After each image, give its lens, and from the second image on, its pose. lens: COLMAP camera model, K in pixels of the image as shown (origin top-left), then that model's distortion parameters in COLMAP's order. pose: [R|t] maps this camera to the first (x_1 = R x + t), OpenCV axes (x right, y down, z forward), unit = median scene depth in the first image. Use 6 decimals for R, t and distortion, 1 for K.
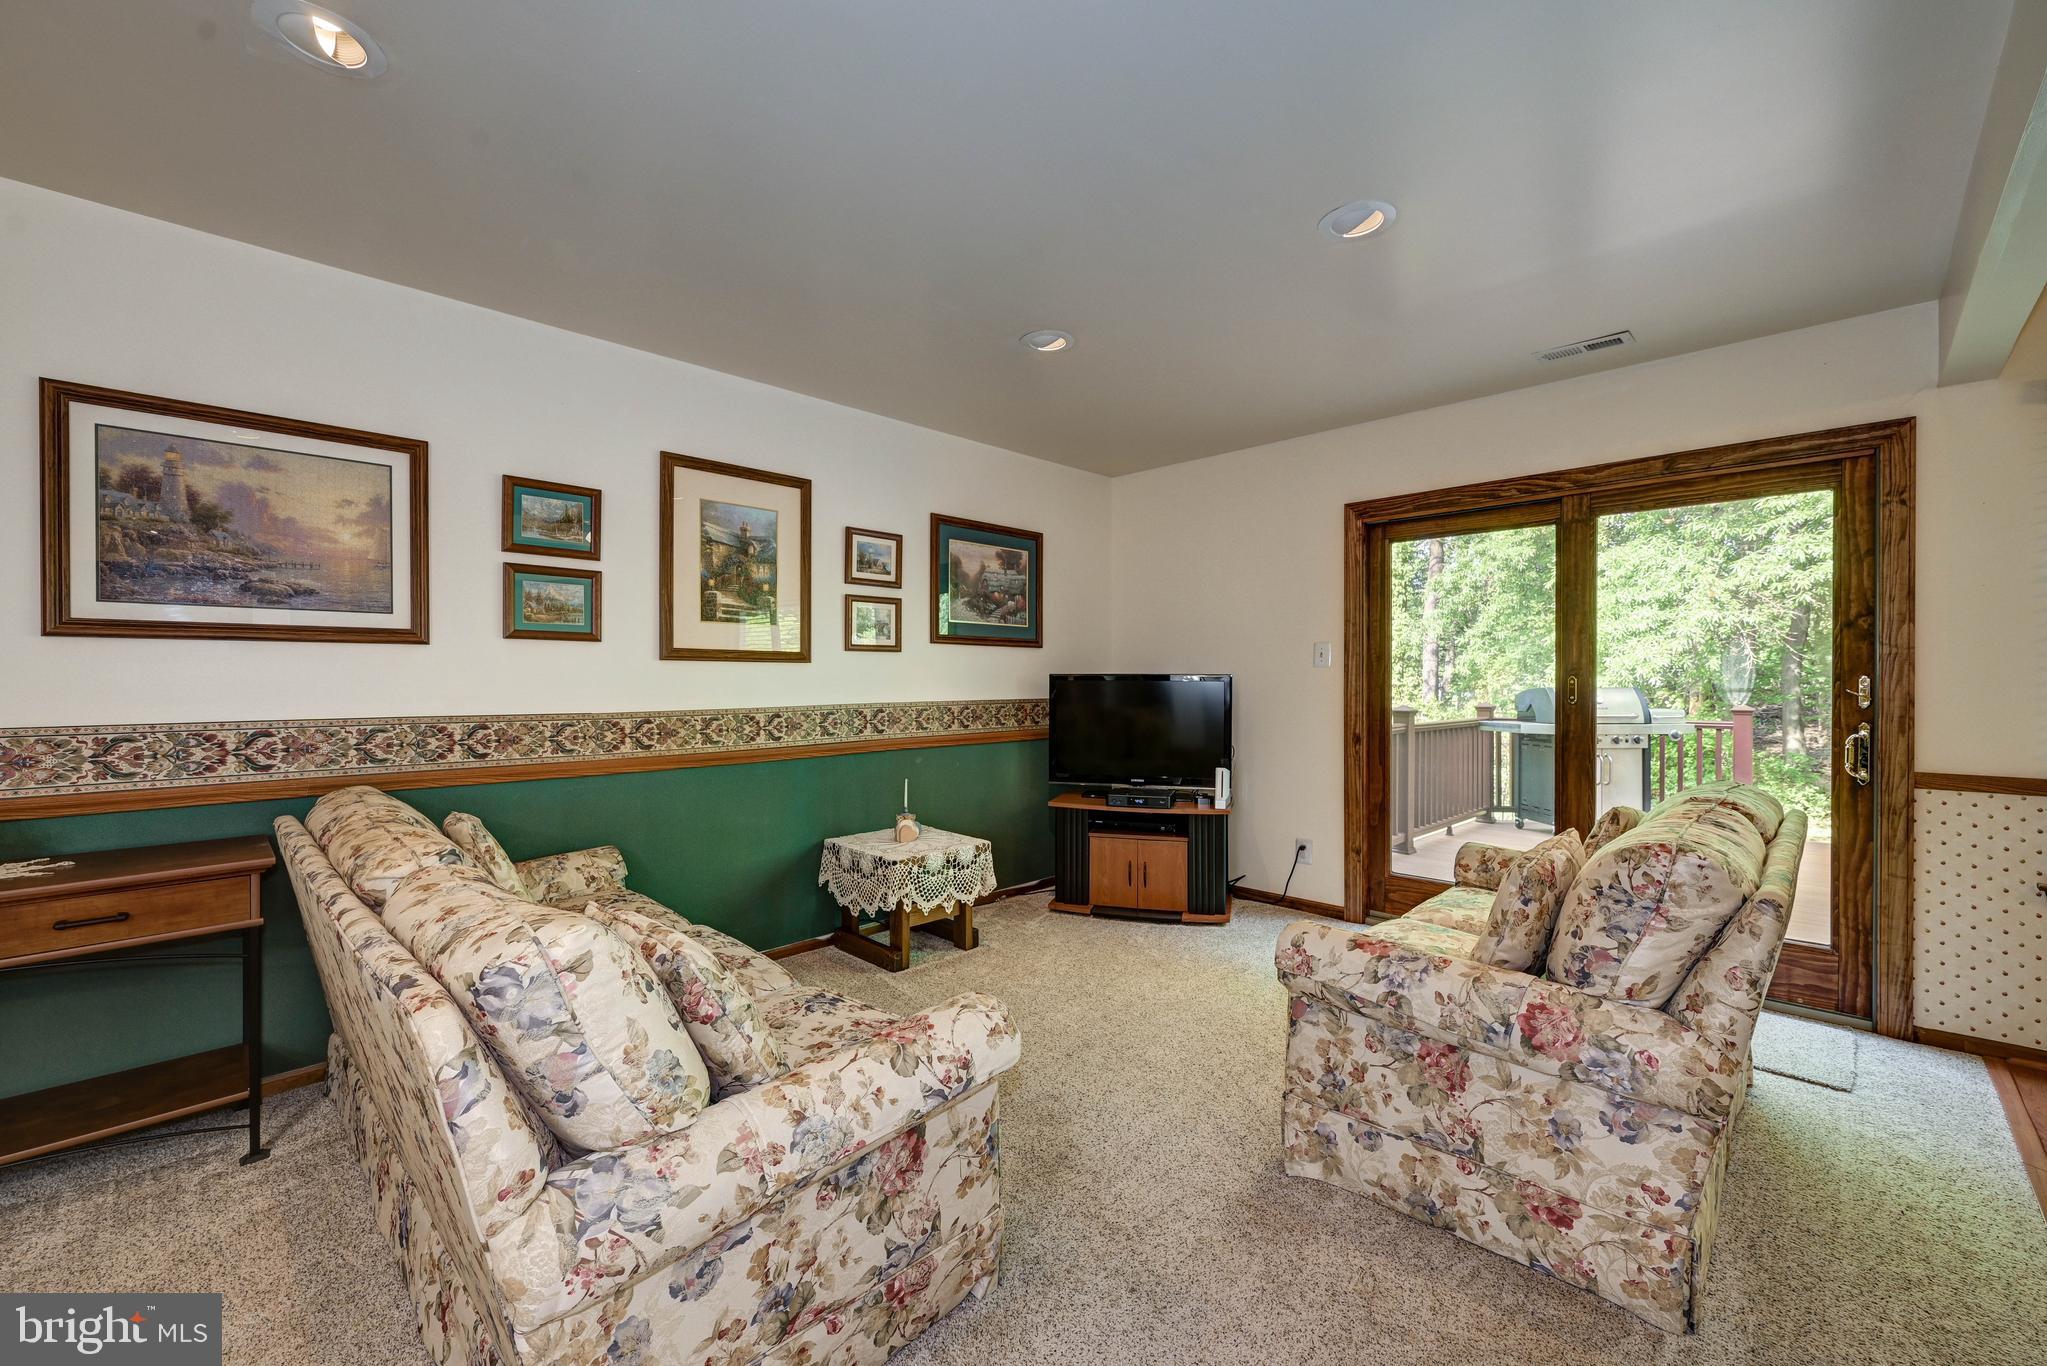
lens RADIAL K [[822.9, 0, 1028.6], [0, 822.9, 682.9], [0, 0, 1]] dist [0.000671, -0.000376]
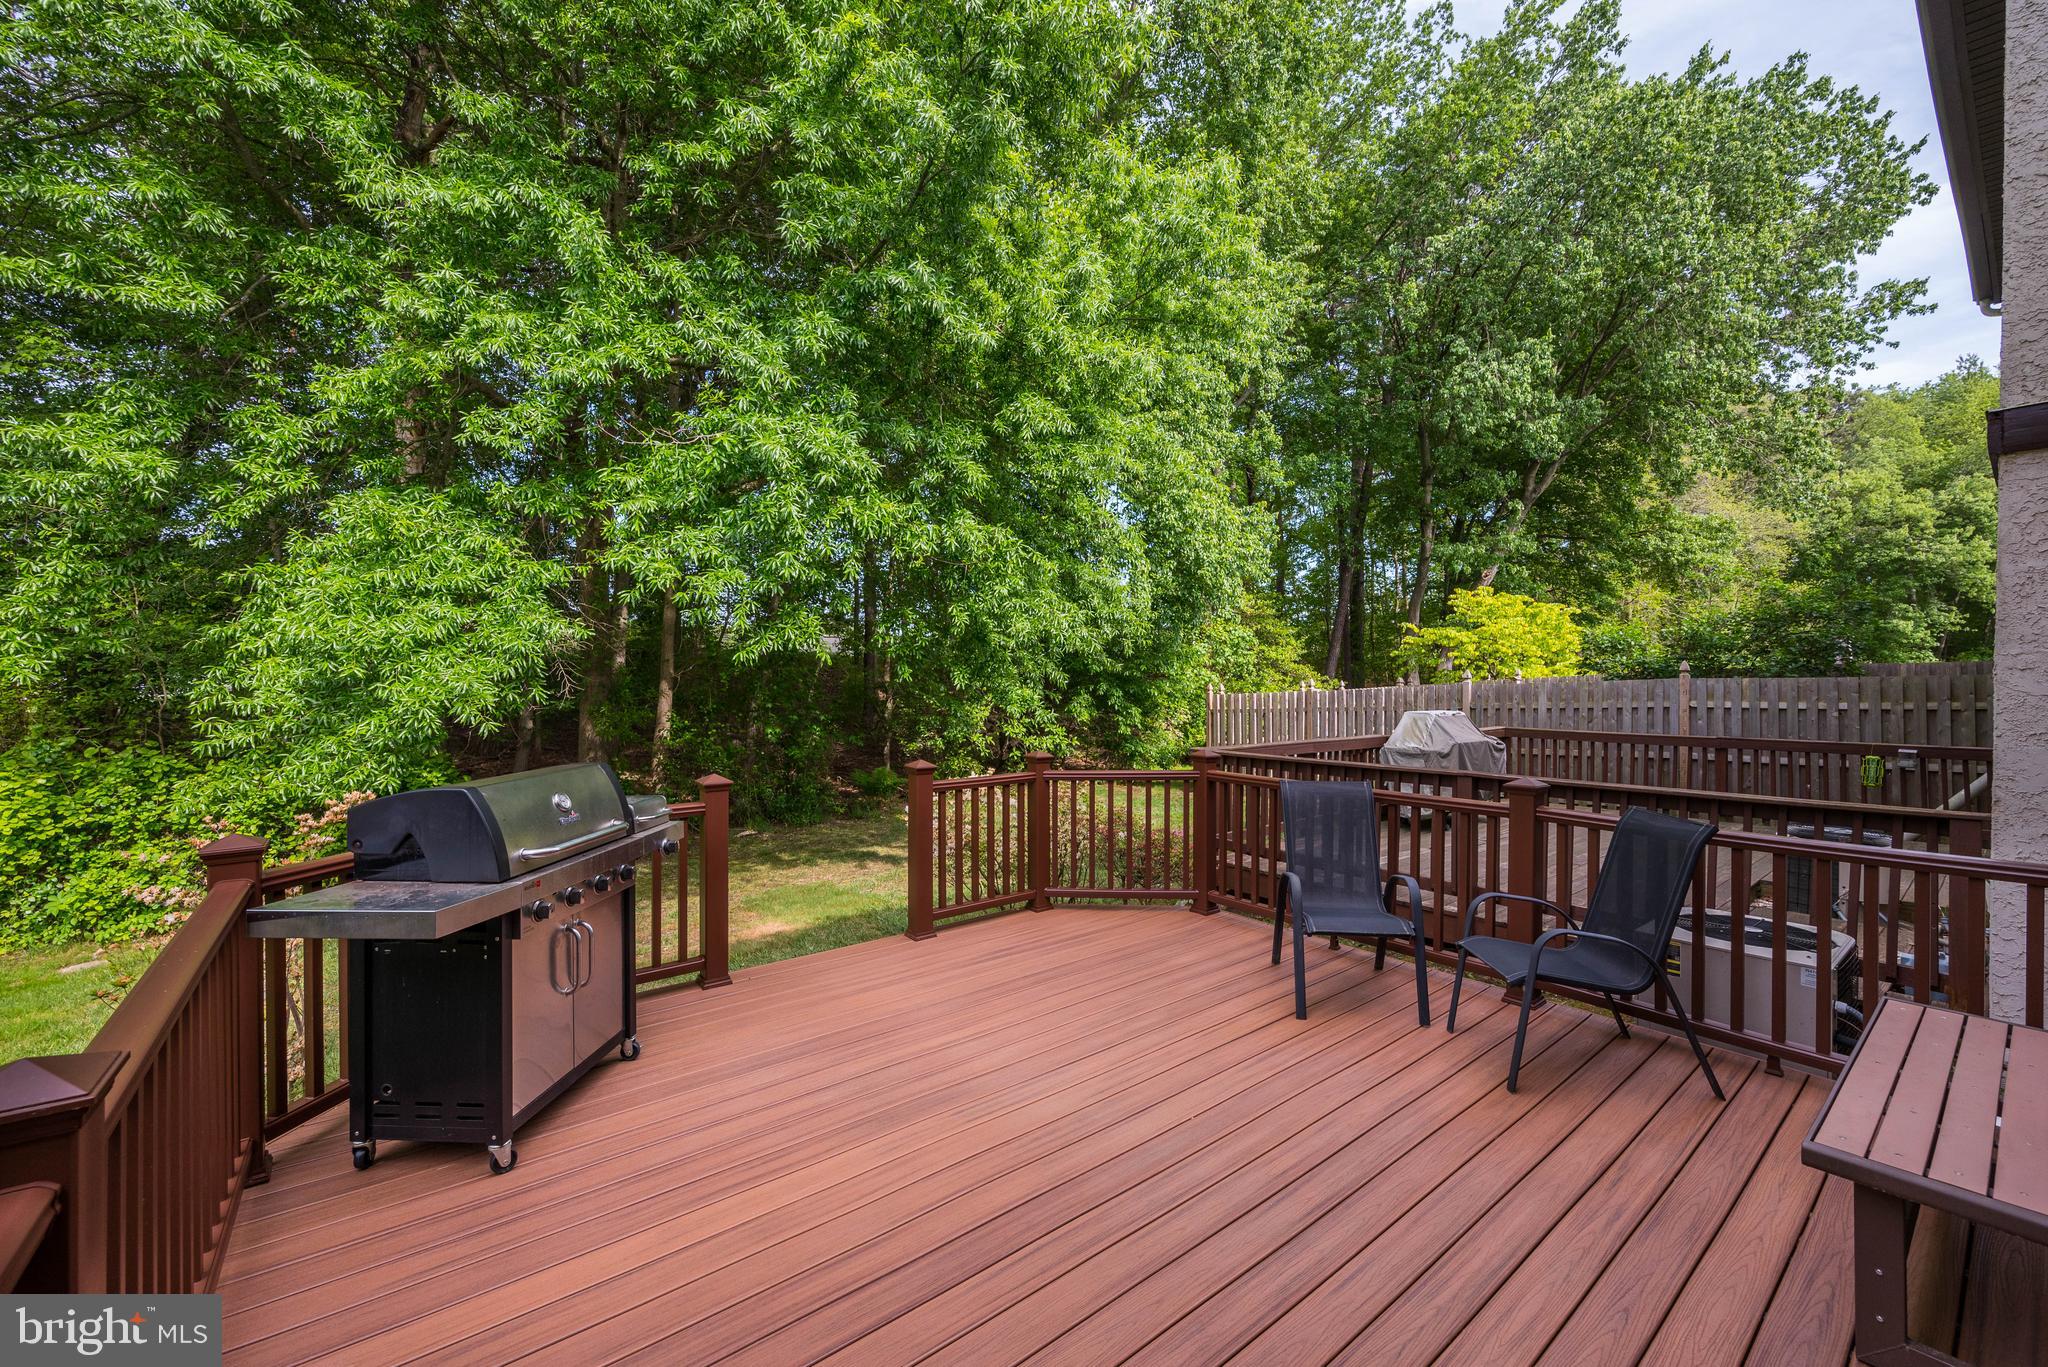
lens RADIAL K [[811.9, 0, 1023.7], [0, 811.9, 687.6], [0, 0, 1]] dist [-0.000109, -0.000017]
pose [[0.117061, -0.004816, 0.993113, 0.608092], [0.003634, 0.999984, 0.004421, -0.083546], [-0.993118, 0.003091, 0.117076, 1.487888]]
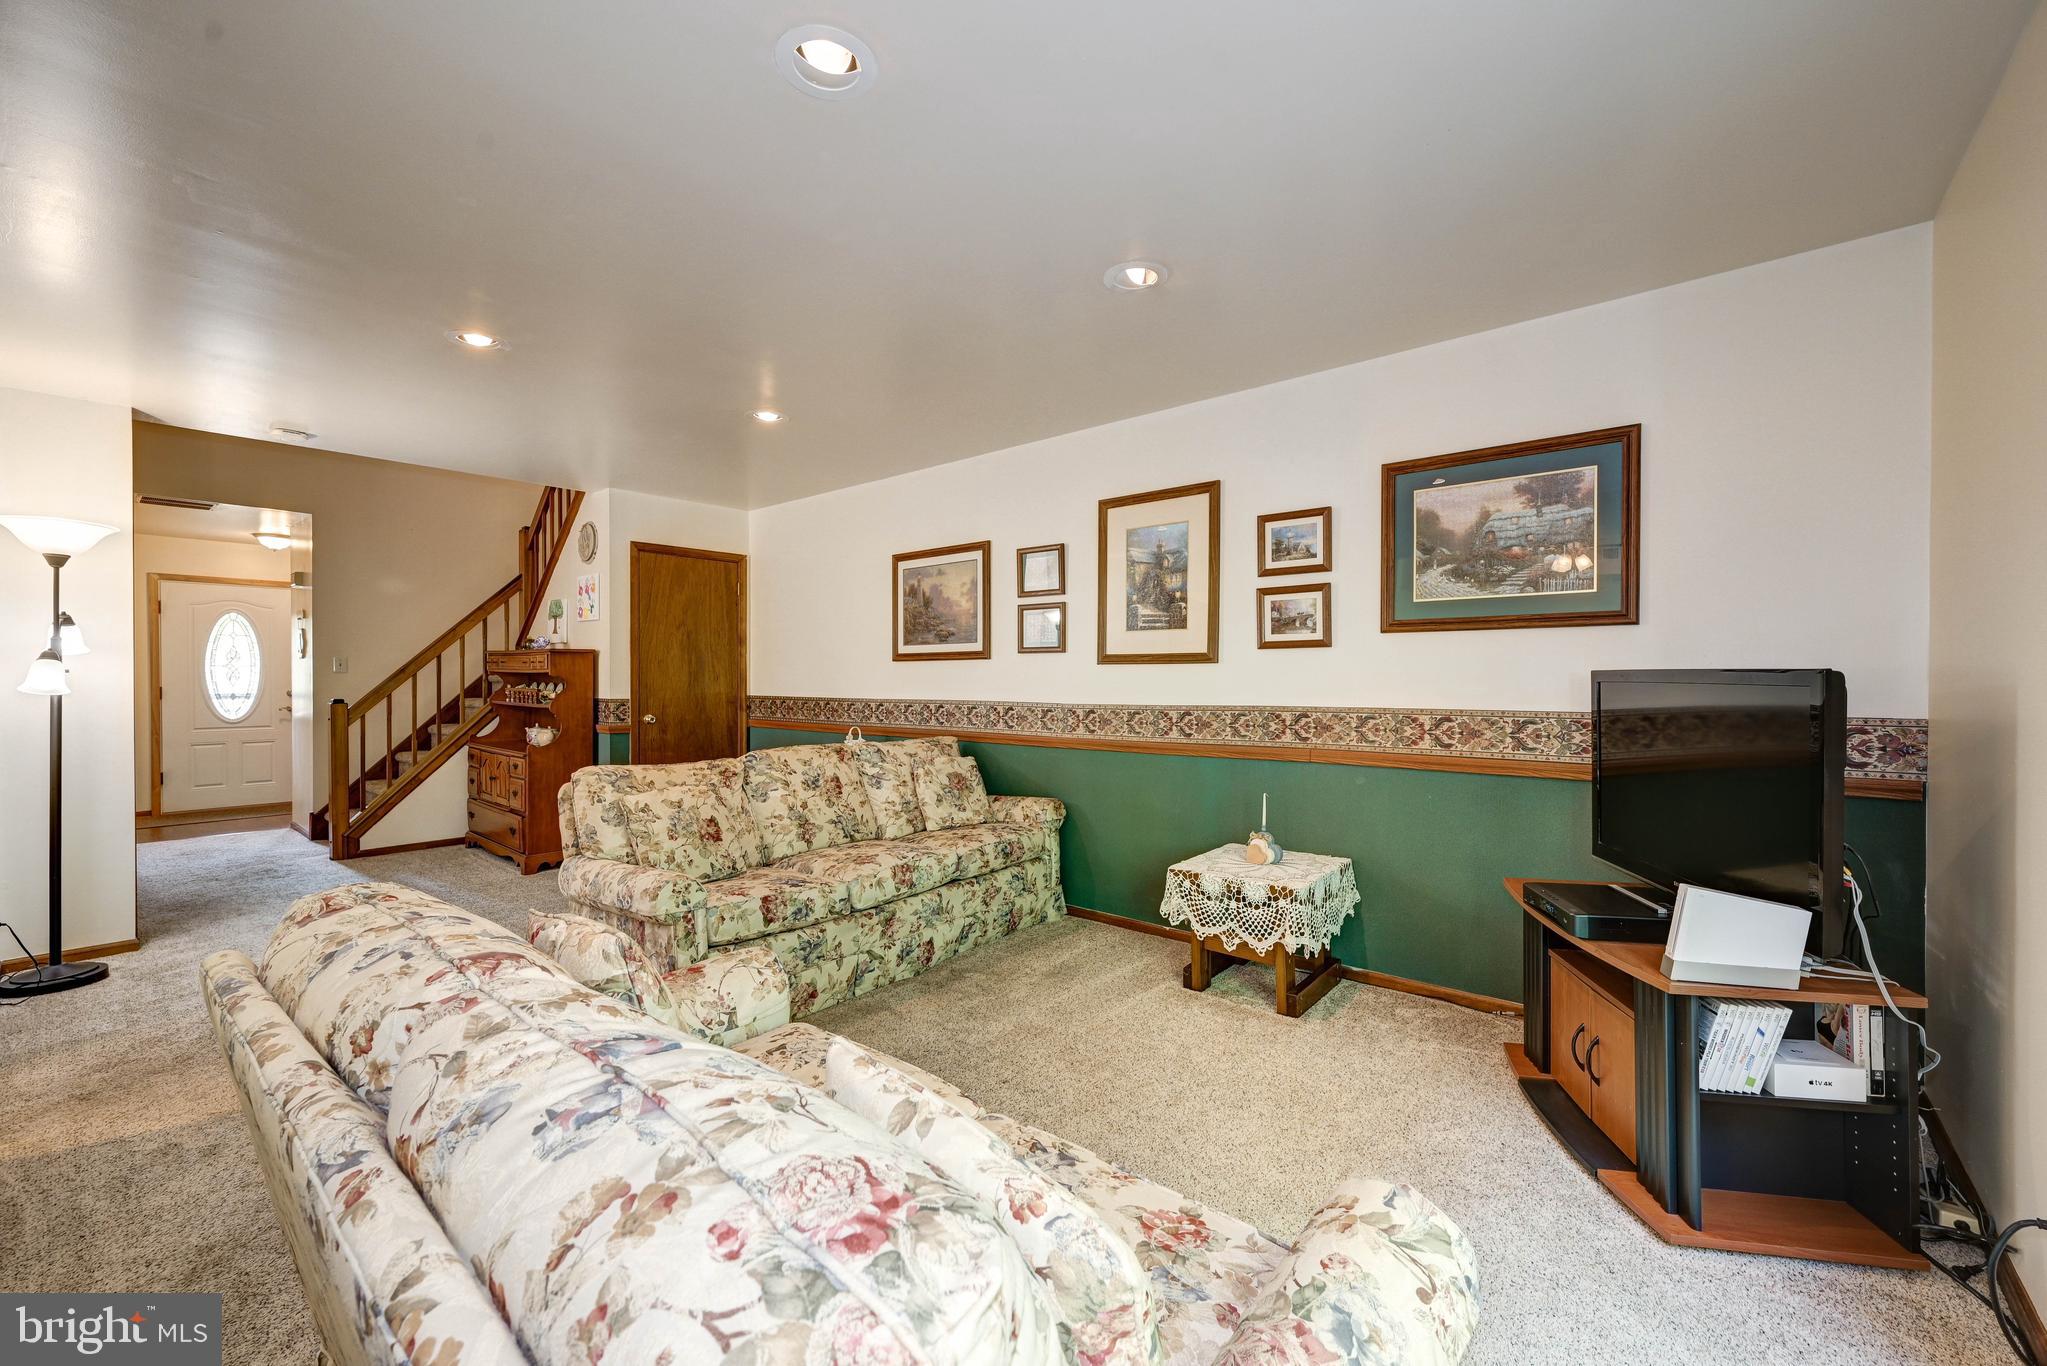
lens RADIAL K [[819.3, 0, 1023.5], [0, 819.3, 683.0], [0, 0, 1]] dist [0.000865, 0.000195]
pose [[0.080491, 0.007128, -0.996730, 0.838439], [-0.003284, 0.999971, 0.006886, -0.007228], [0.996750, 0.002719, 0.080512, 0.805101]]
